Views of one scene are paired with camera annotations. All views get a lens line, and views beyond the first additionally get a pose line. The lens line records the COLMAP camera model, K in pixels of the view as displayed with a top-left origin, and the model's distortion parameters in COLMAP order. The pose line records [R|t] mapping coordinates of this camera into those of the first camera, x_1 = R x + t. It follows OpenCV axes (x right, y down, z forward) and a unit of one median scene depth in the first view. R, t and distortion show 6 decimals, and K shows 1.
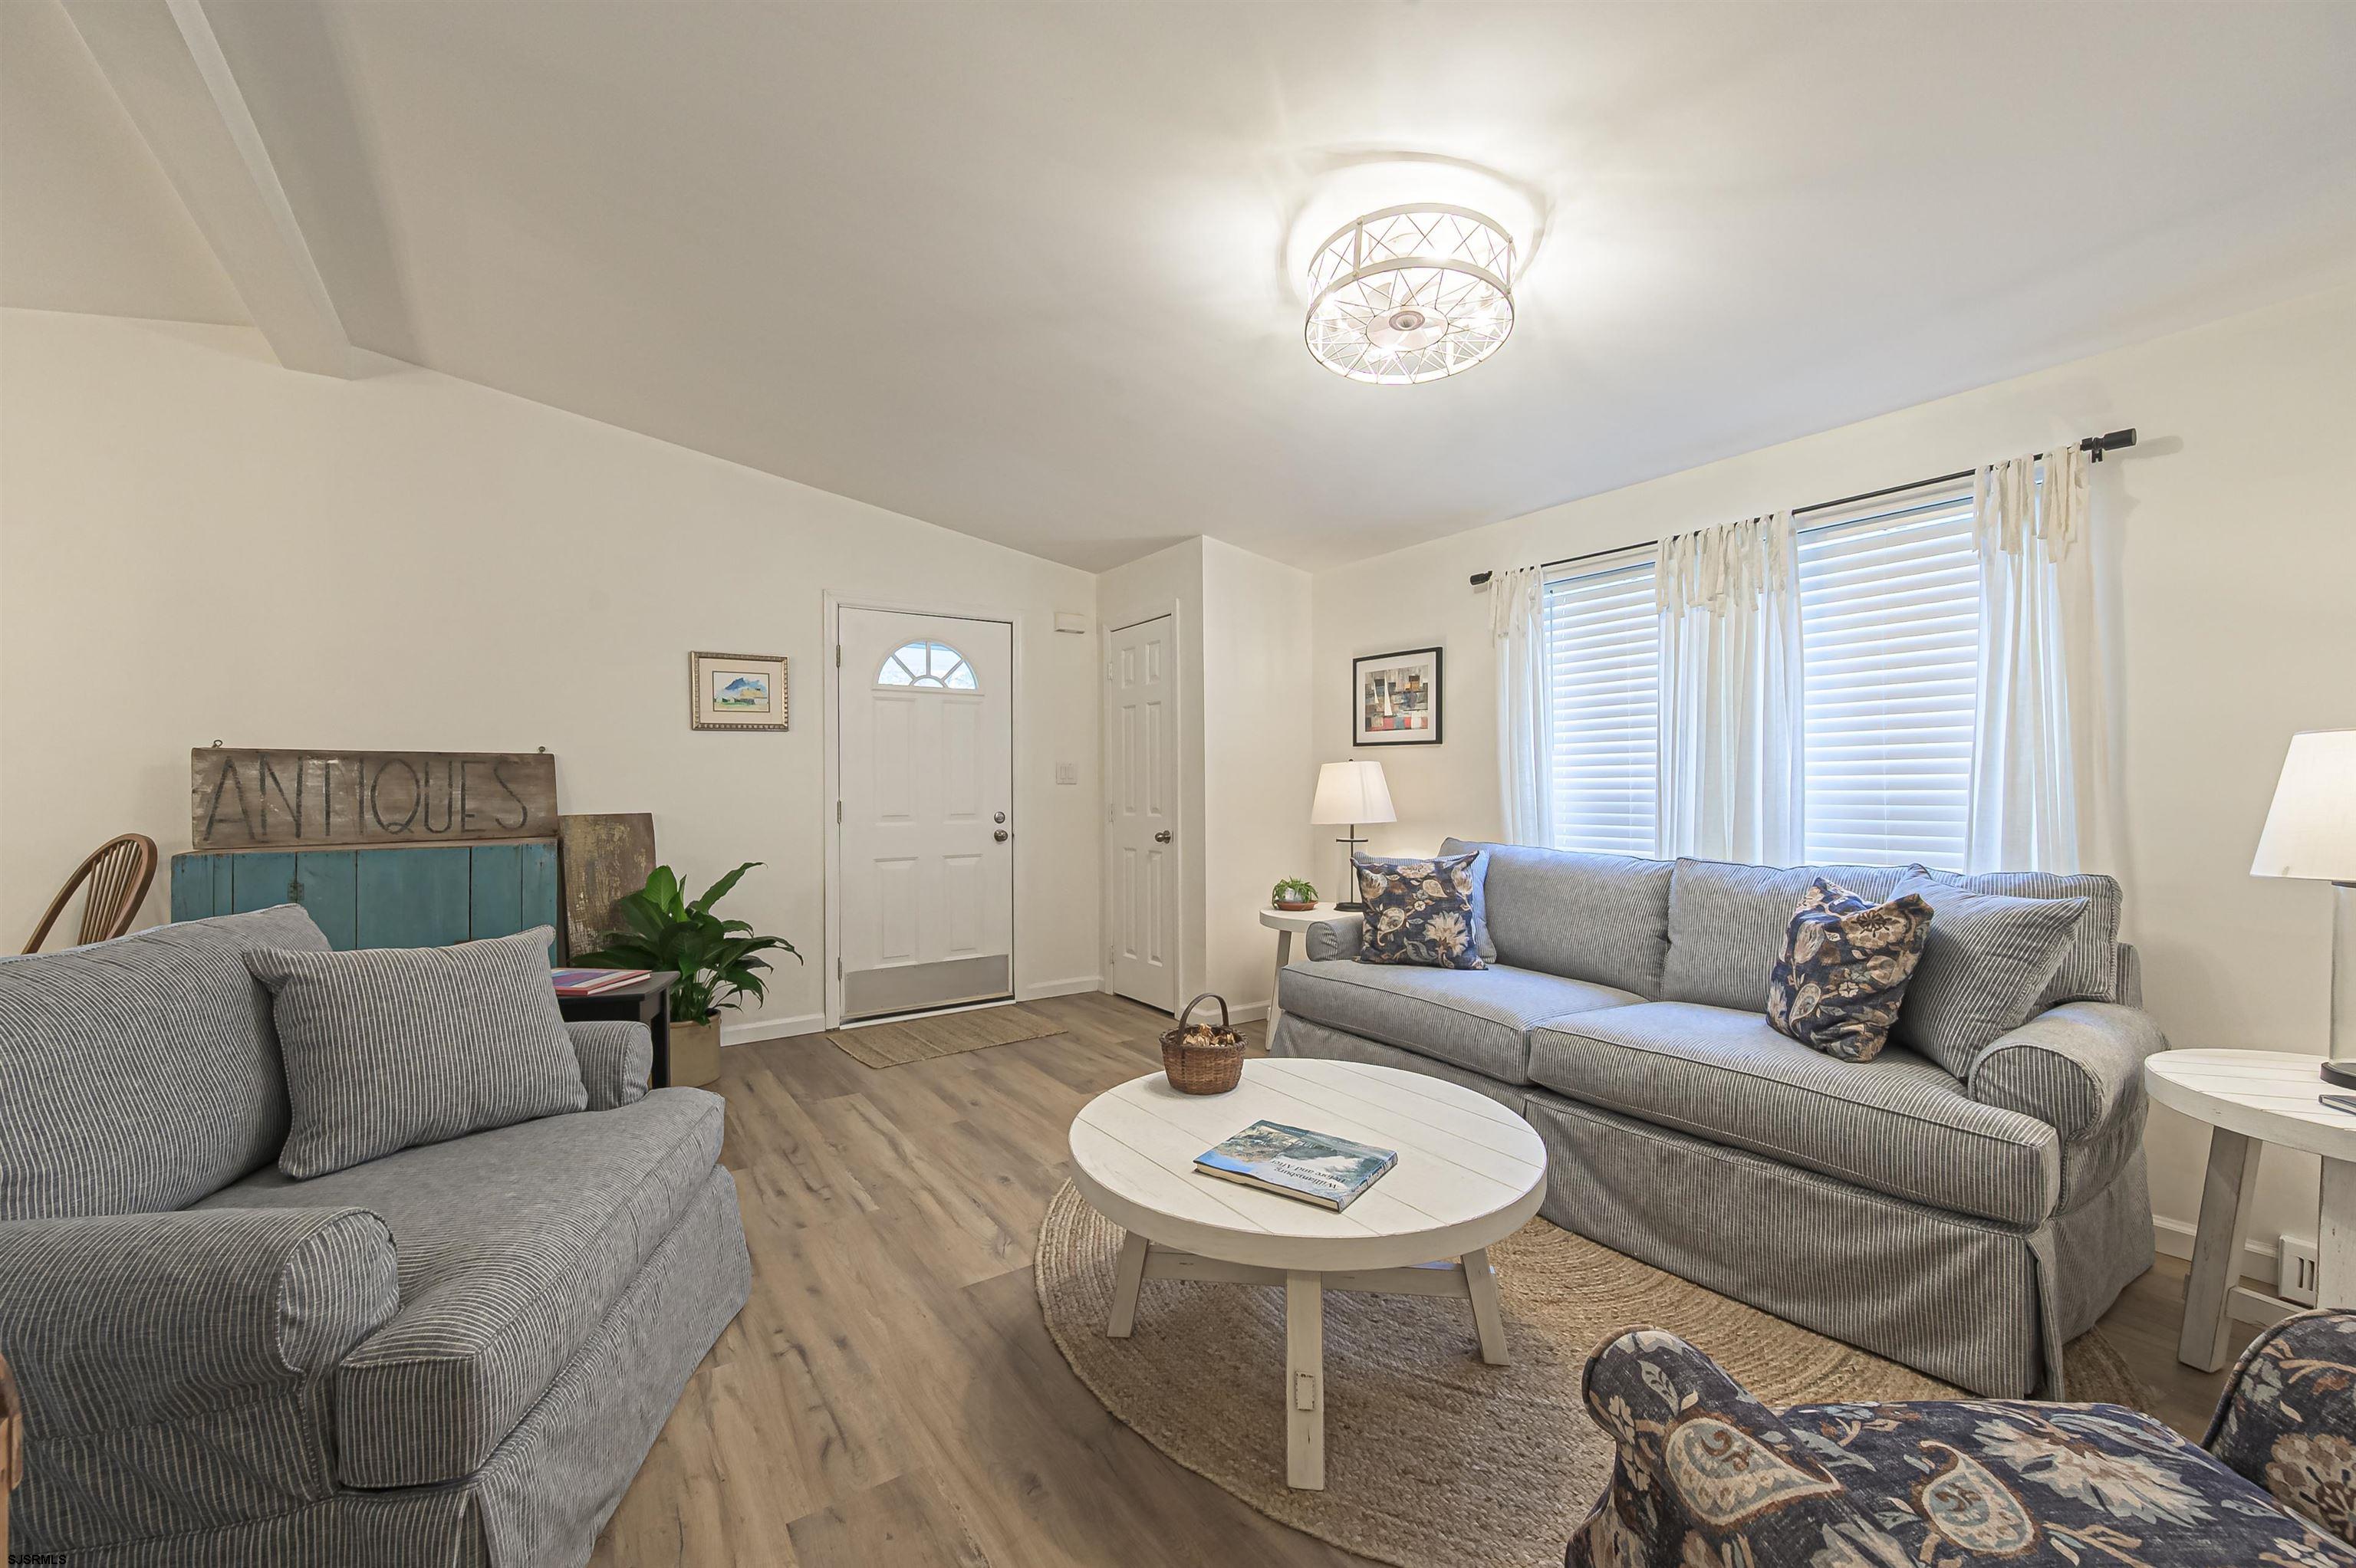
lens RADIAL K [[929.6, 0, 1178.0], [0, 929.6, 784.0], [0, 0, 1]] dist [-0.001986, -0.000199]
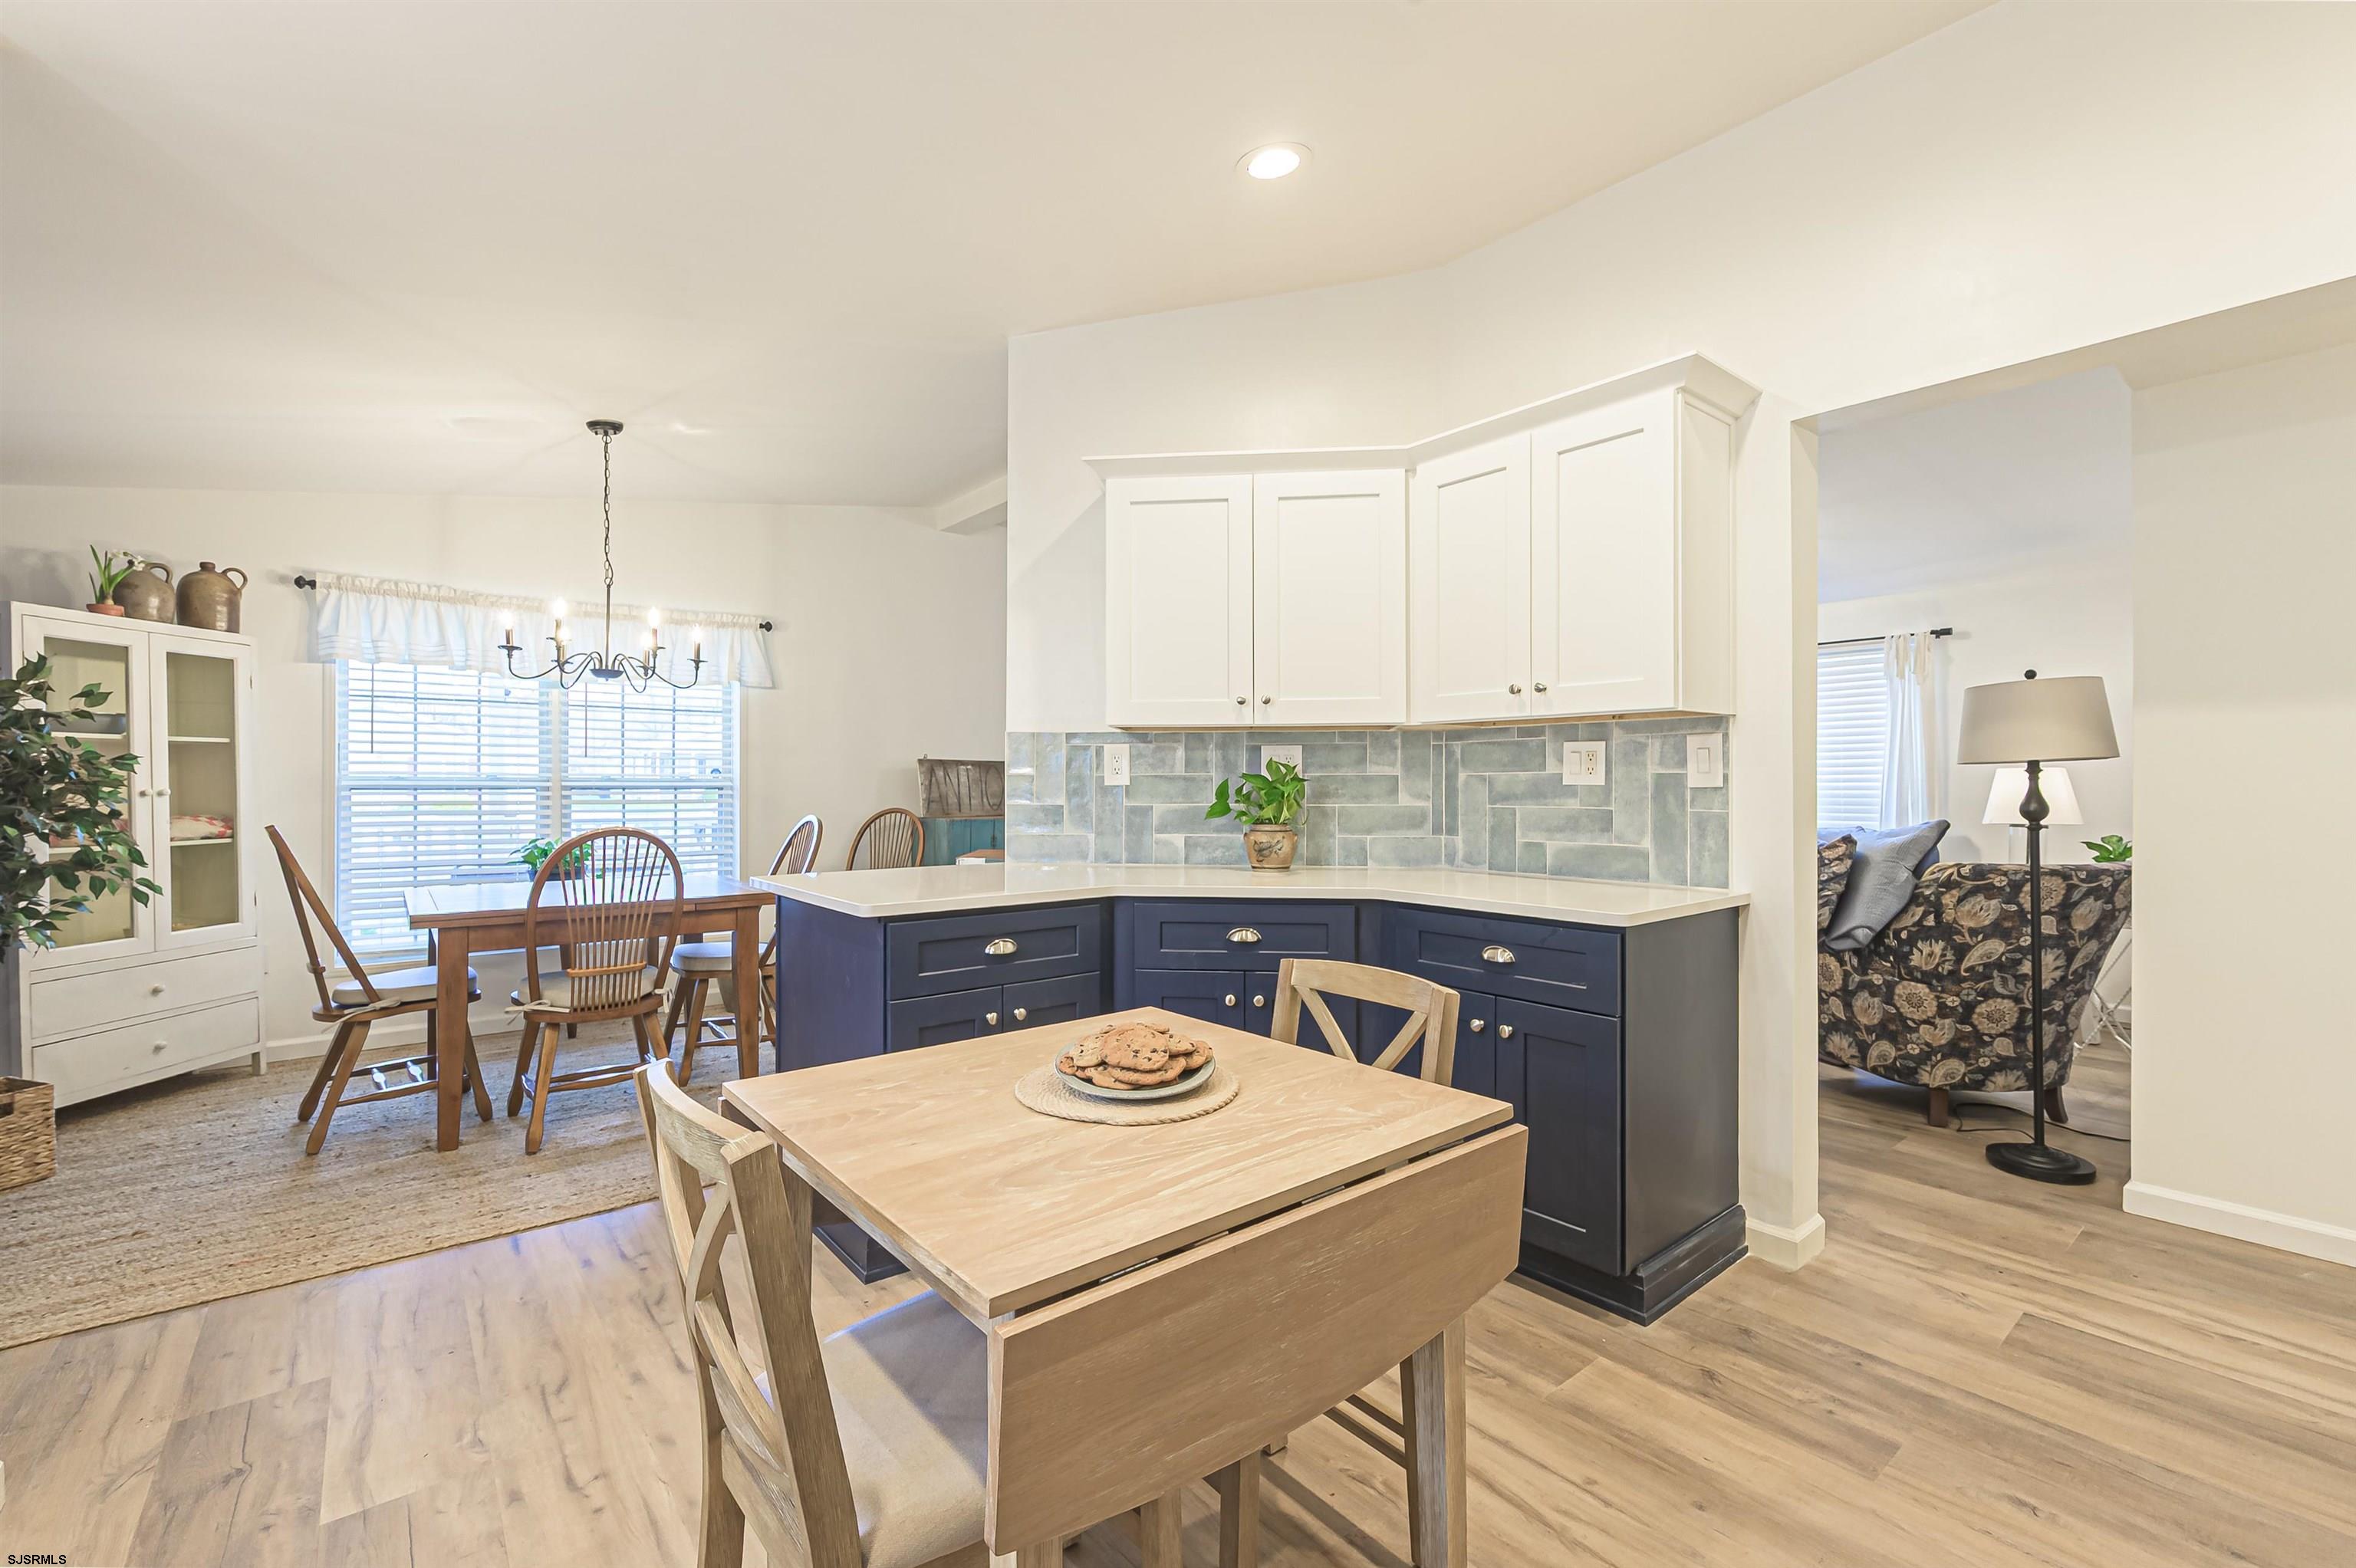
lens RADIAL K [[996.5, 0, 1176.3], [0, 996.5, 780.3], [0, 0, 1]] dist [-0.002289, -0.000388]
pose [[0.996808, 0.008339, 0.079400, -0.669728], [-0.007900, 0.999952, -0.005830, 0.007160], [-0.079444, 0.005184, 0.996826, -0.816002]]
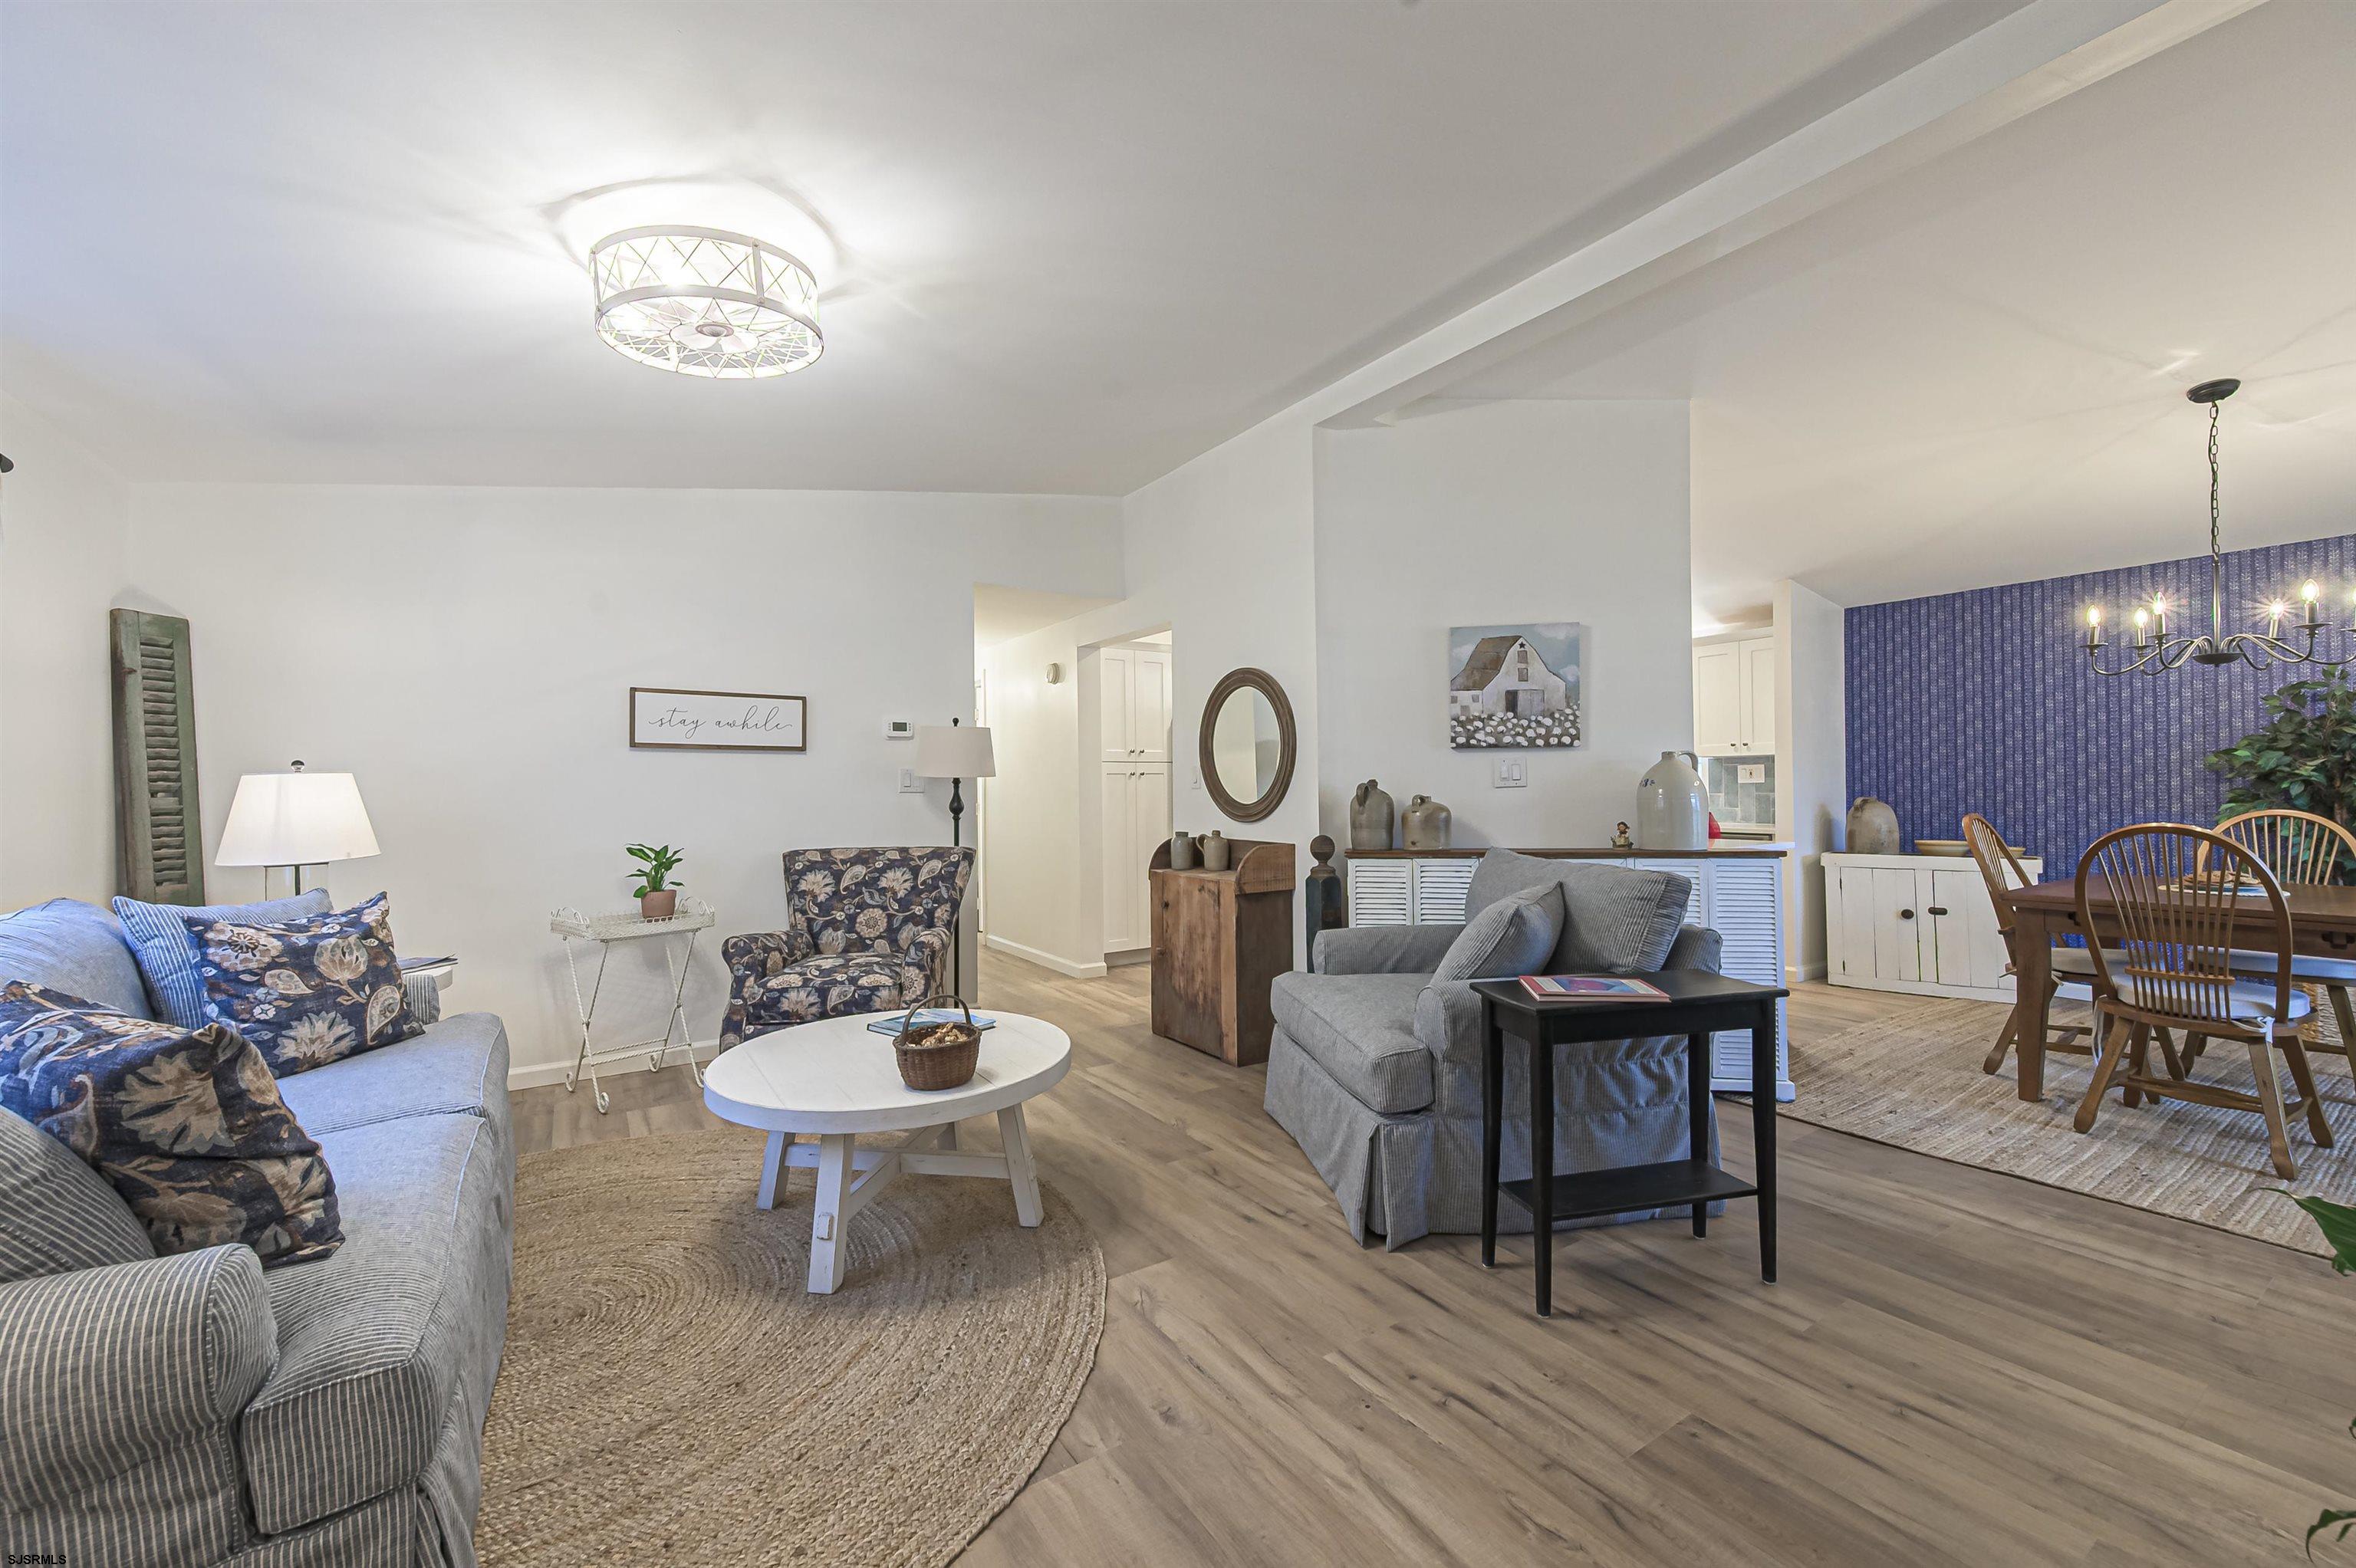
lens RADIAL K [[928.0, 0, 1173.5], [0, 928.0, 784.9], [0, 0, 1]] dist [0.000270, -0.000399]
pose [[-0.999506, 0.018498, 0.025415, -0.172987], [0.018446, 0.999827, -0.002277, -0.000657], [-0.025453, -0.001807, -0.999674, 1.318415]]
